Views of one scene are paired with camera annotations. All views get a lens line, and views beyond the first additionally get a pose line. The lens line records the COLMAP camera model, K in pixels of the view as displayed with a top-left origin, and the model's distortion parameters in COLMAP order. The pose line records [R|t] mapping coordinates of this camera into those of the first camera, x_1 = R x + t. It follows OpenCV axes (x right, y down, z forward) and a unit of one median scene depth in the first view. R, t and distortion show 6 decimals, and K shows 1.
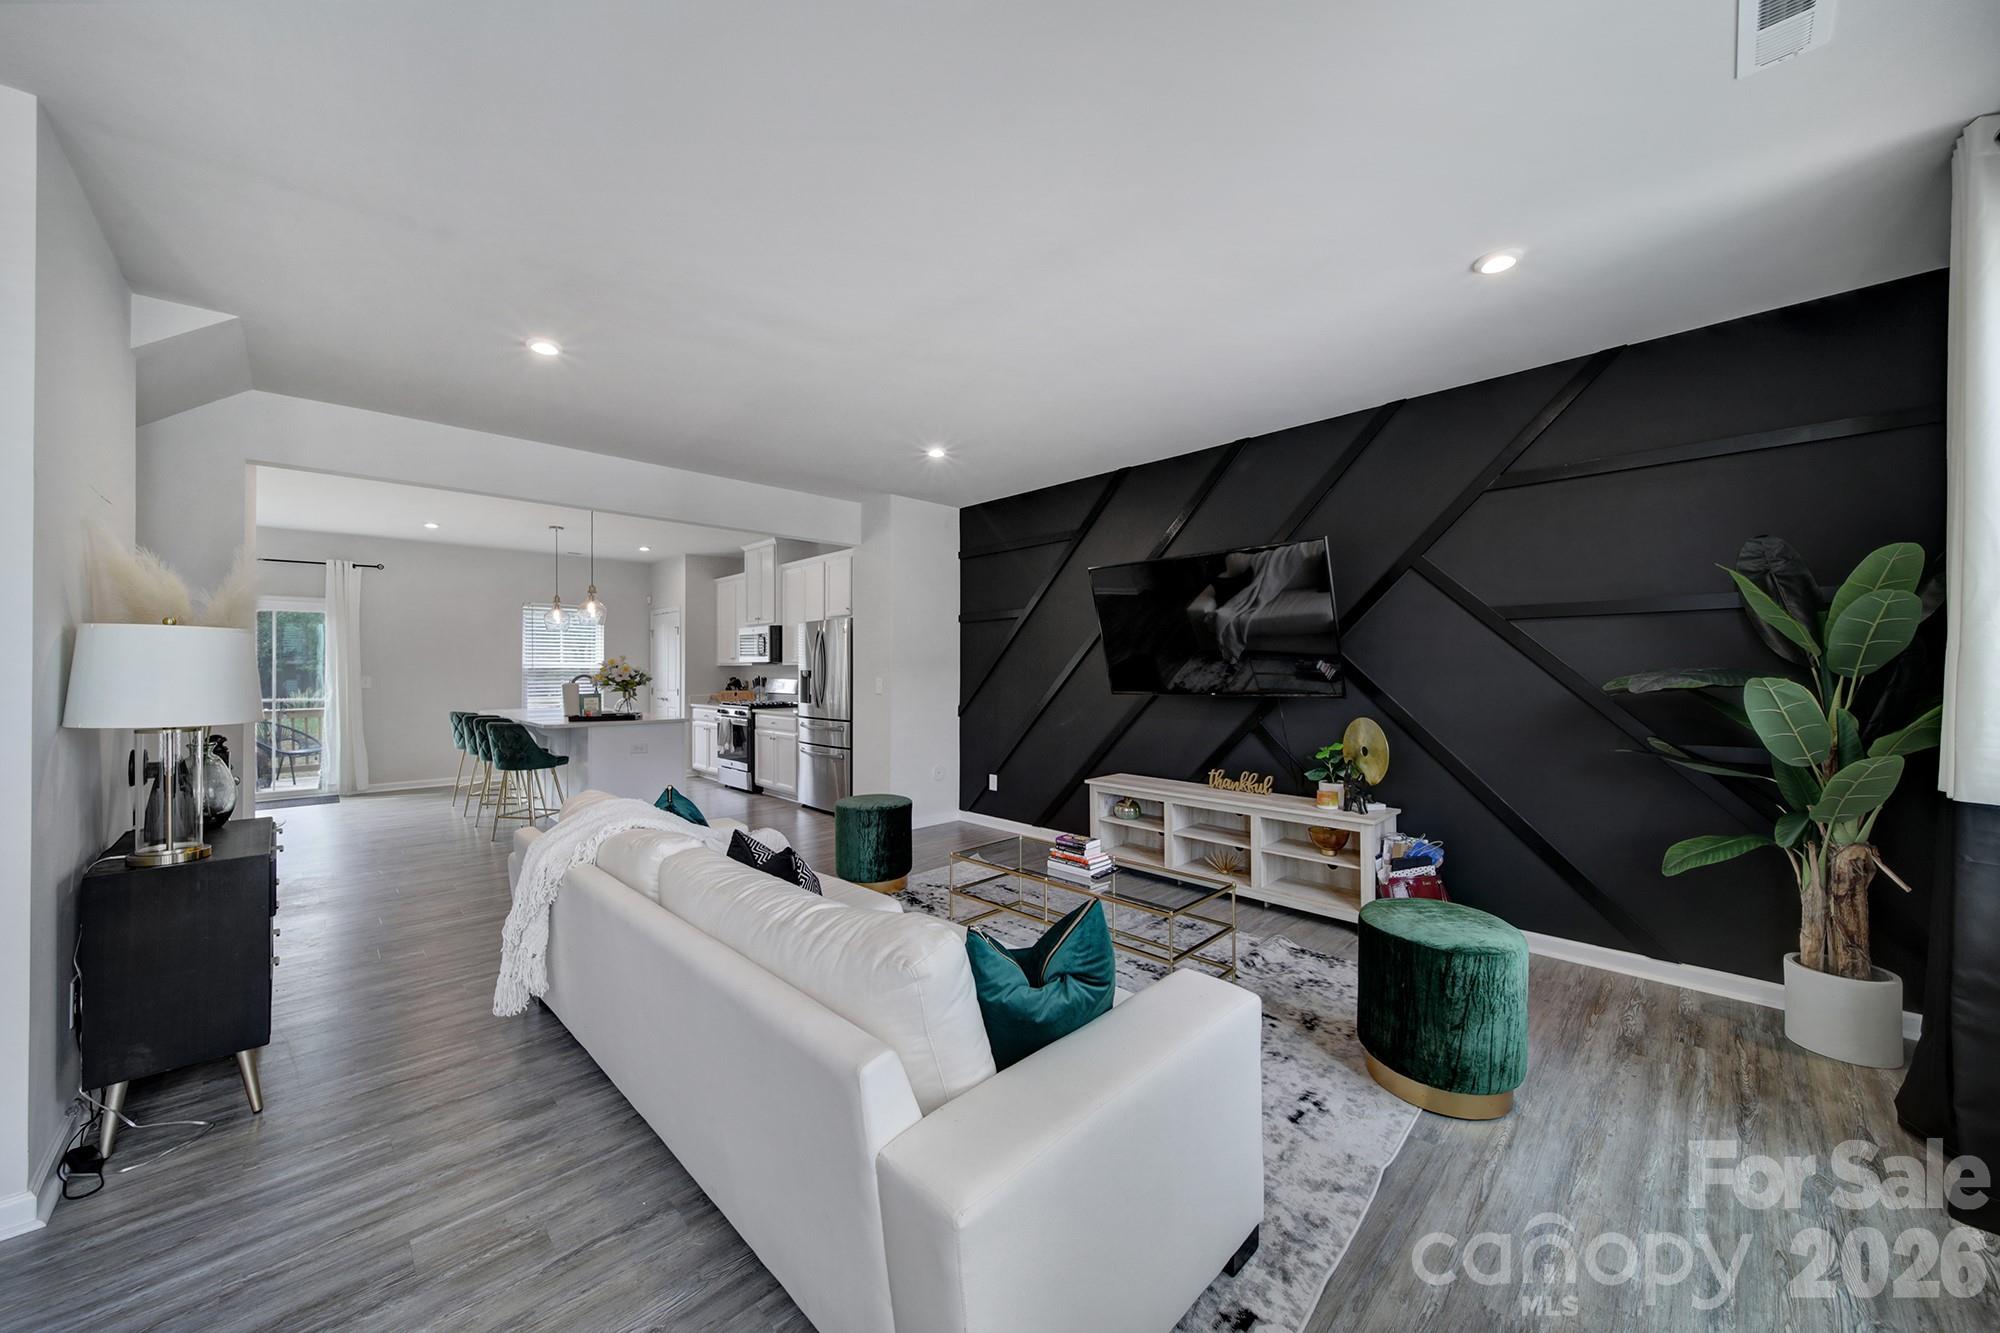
lens RADIAL K [[704.6, 0, 997.9], [0, 704.6, 675.3], [0, 0, 1]] dist [-0.001107, -0.000220]
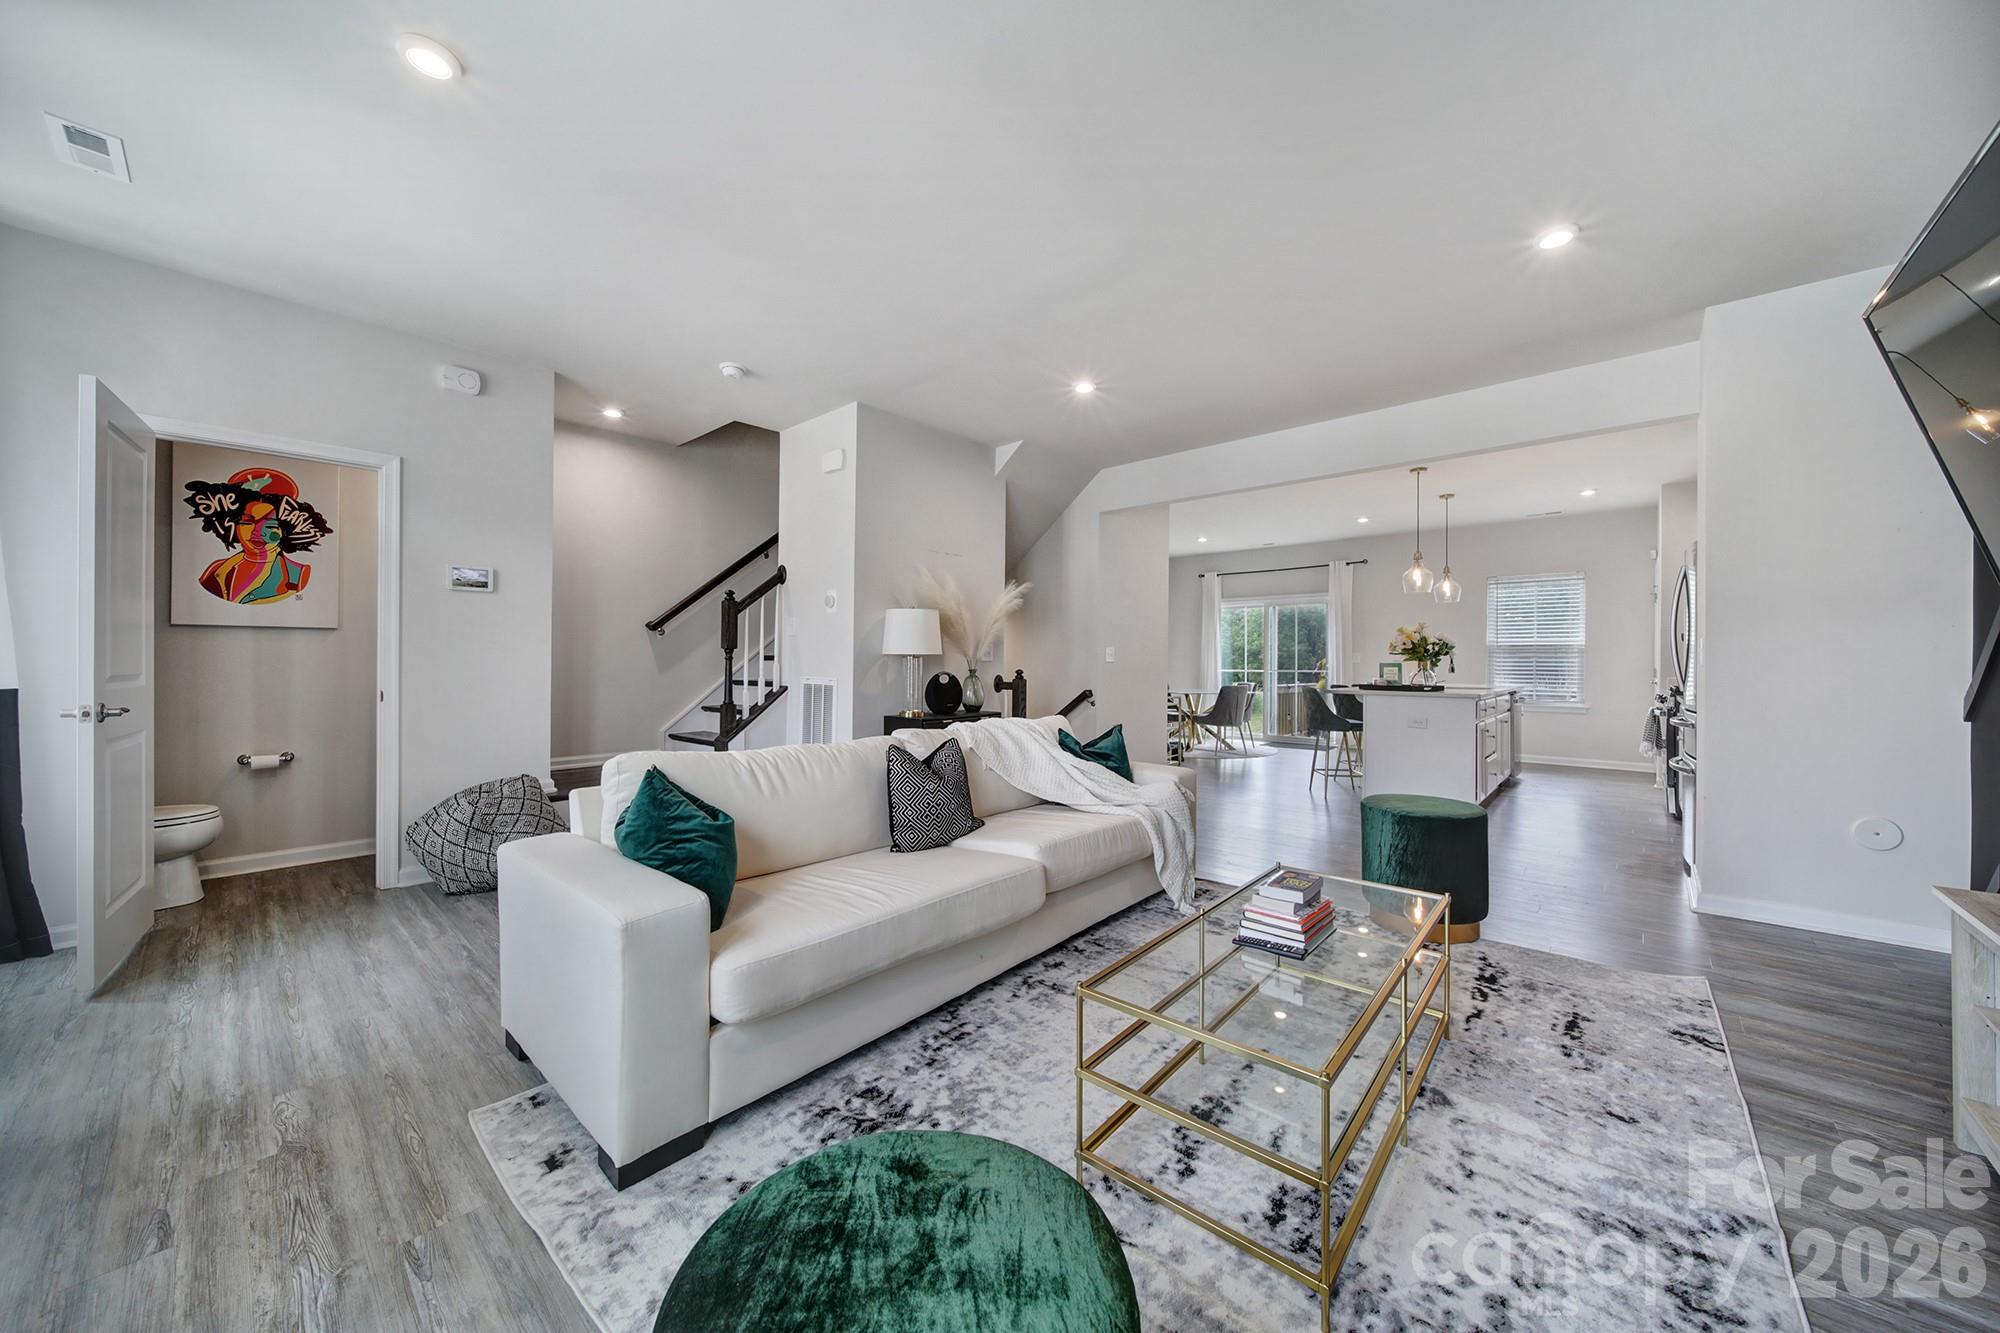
lens RADIAL K [[704.6, 0, 1002.9], [0, 704.6, 663.9], [0, 0, 1]] dist [-0.001107, -0.000220]
pose [[0.069810, 0.008094, -0.997527, 0.586942], [-0.018841, 0.999799, 0.006793, 0.050438], [0.997382, 0.018321, 0.069948, 0.636766]]
